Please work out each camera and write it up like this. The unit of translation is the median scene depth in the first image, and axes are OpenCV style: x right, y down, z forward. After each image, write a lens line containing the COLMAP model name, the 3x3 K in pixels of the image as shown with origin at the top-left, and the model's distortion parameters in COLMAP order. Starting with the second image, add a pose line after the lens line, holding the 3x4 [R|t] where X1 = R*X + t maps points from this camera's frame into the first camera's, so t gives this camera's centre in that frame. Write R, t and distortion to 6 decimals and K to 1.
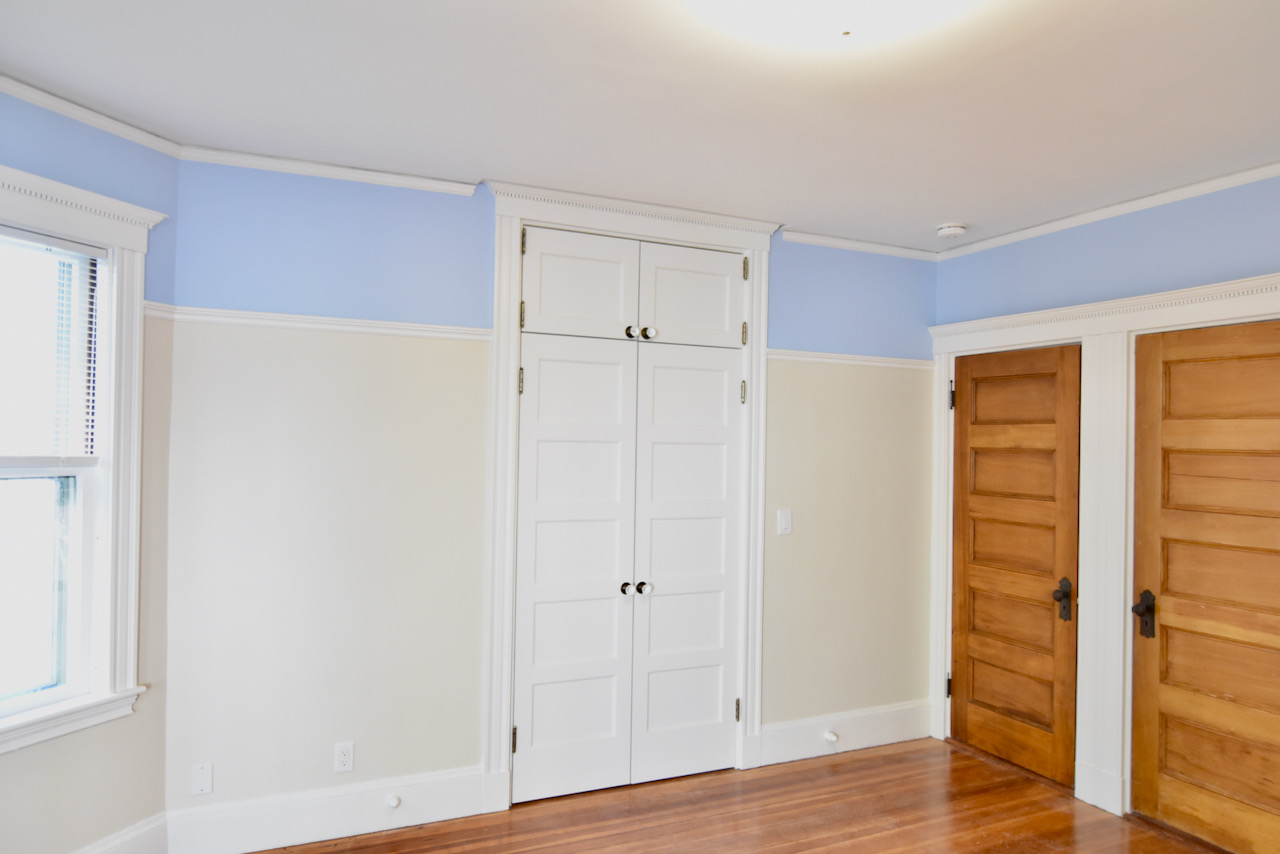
lens RADIAL K [[840.9, 0, 642.8], [0, 840.9, 430.5], [0, 0, 1]] dist [0.008609, -0.007638]
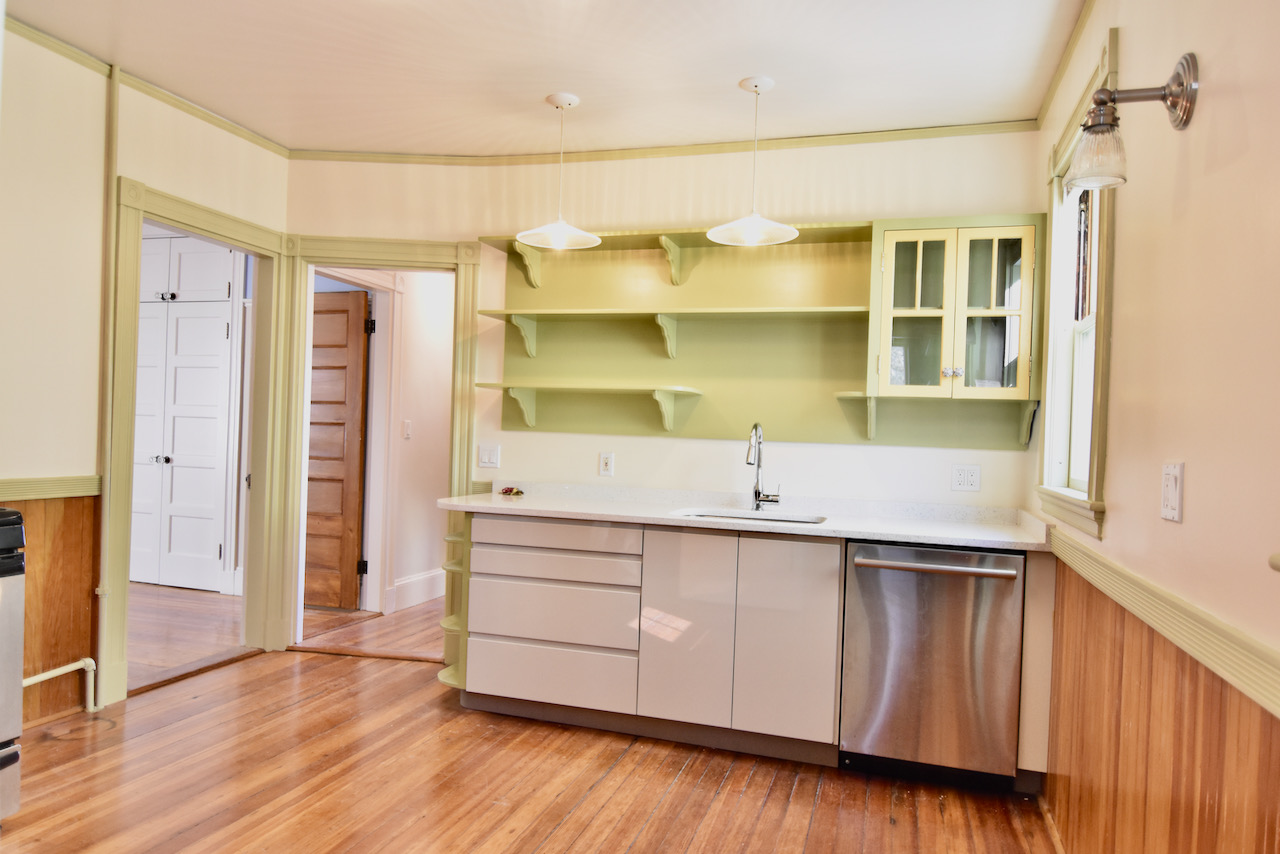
lens RADIAL K [[840.9, 0, 643.5], [0, 840.9, 433.4], [0, 0, 1]] dist [0.008609, -0.007638]
pose [[0.746653, 0.009342, -0.665148, 1.691574], [-0.014516, 0.999892, -0.002251, 0.127636], [0.665055, 0.011336, 0.746708, 0.420422]]
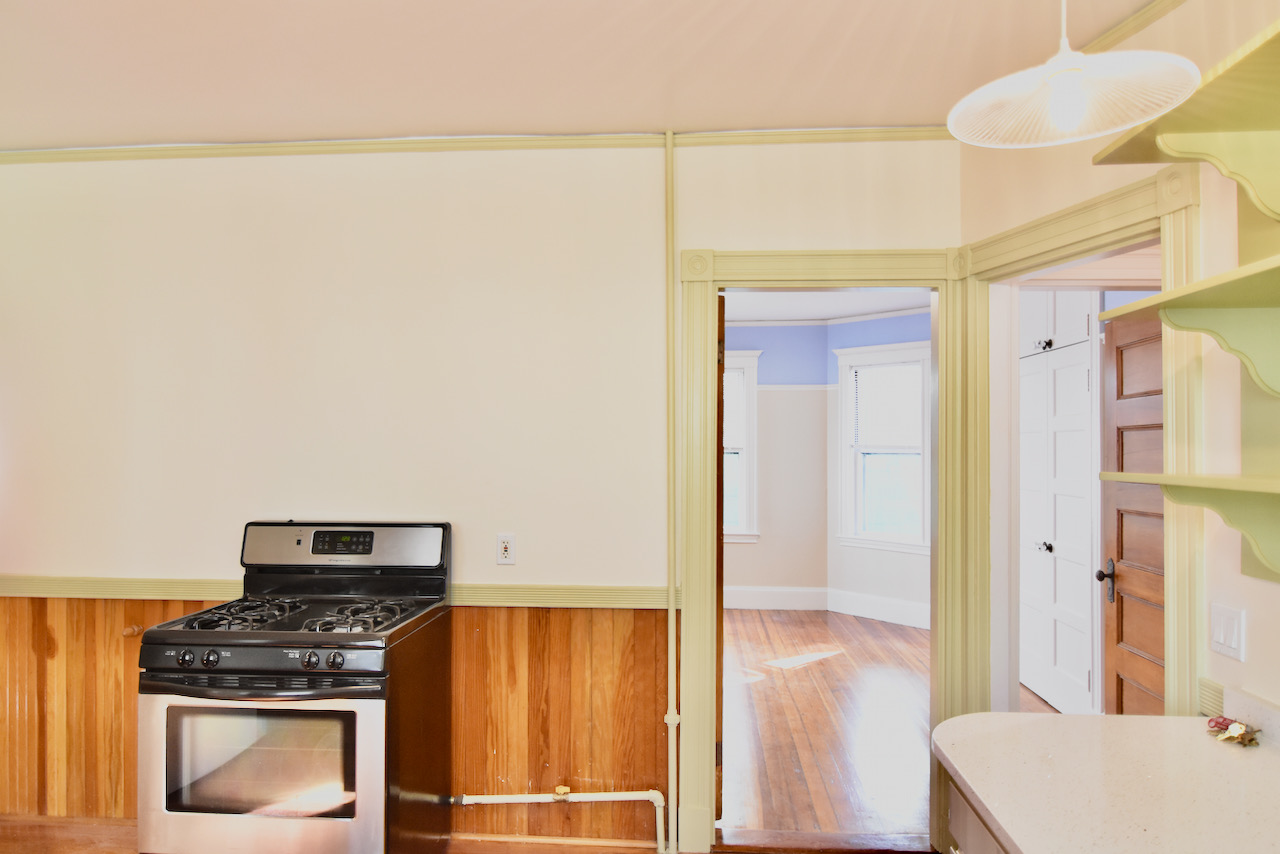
lens RADIAL K [[840.9, 0, 642.5], [0, 840.9, 439.2], [0, 0, 1]] dist [0.008609, -0.007638]
pose [[-0.474657, -0.023917, -0.879846, 1.385933], [0.000663, 0.999621, -0.027531, 0.059605], [0.880171, -0.013651, -0.474461, 1.063953]]
